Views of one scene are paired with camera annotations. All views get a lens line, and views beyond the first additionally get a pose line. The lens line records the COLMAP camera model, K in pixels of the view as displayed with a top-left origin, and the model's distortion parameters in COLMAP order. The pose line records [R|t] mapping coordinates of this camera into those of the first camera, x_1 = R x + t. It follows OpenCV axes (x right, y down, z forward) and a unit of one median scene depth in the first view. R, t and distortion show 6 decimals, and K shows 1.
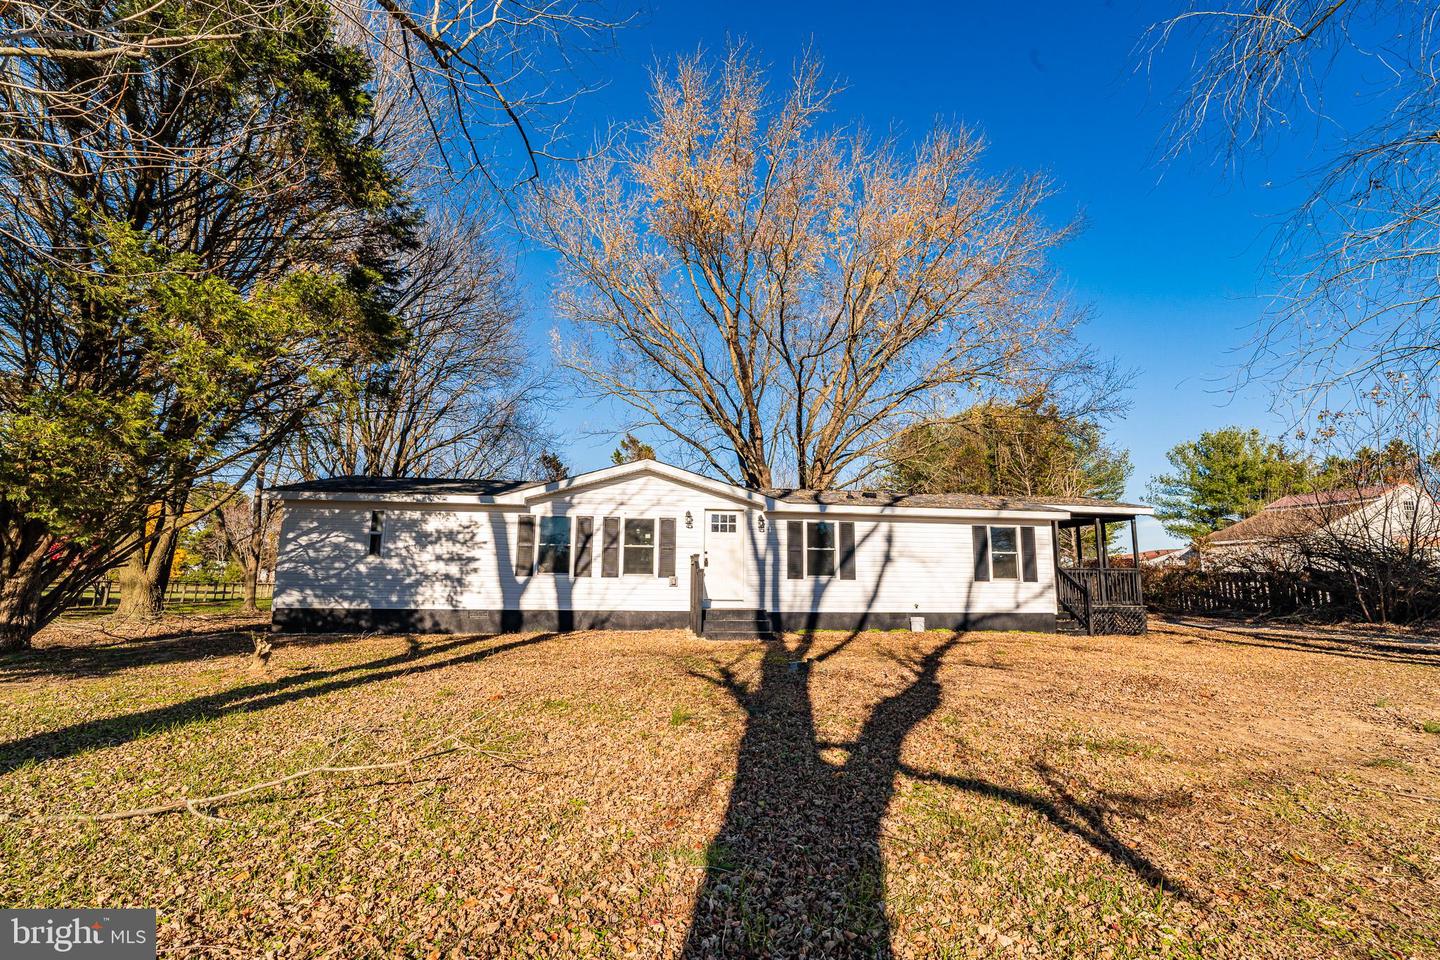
lens RADIAL K [[669.2, 0, 707.3], [0, 669.2, 484.0], [0, 0, 1]] dist [0.001398, -0.003919]
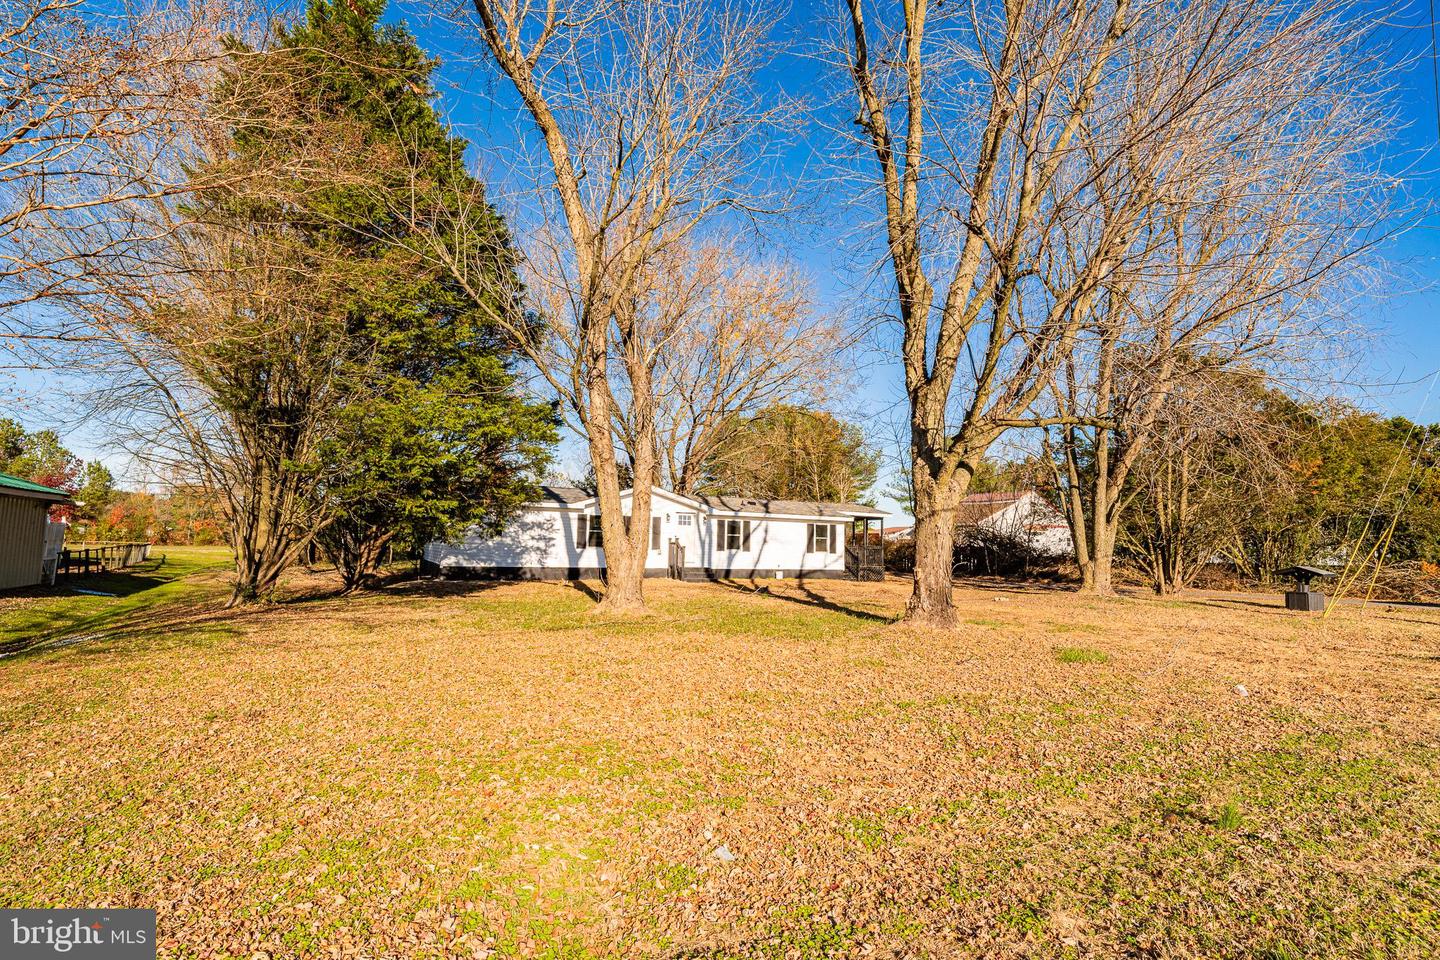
lens RADIAL K [[669.2, 0, 711.8], [0, 669.2, 481.0], [0, 0, 1]] dist [0.001398, -0.003919]
pose [[0.948559, 0.042356, 0.313754, -0.478053], [-0.058523, 0.997390, 0.042286, -0.127797], [-0.311144, -0.058473, 0.948562, -0.729894]]
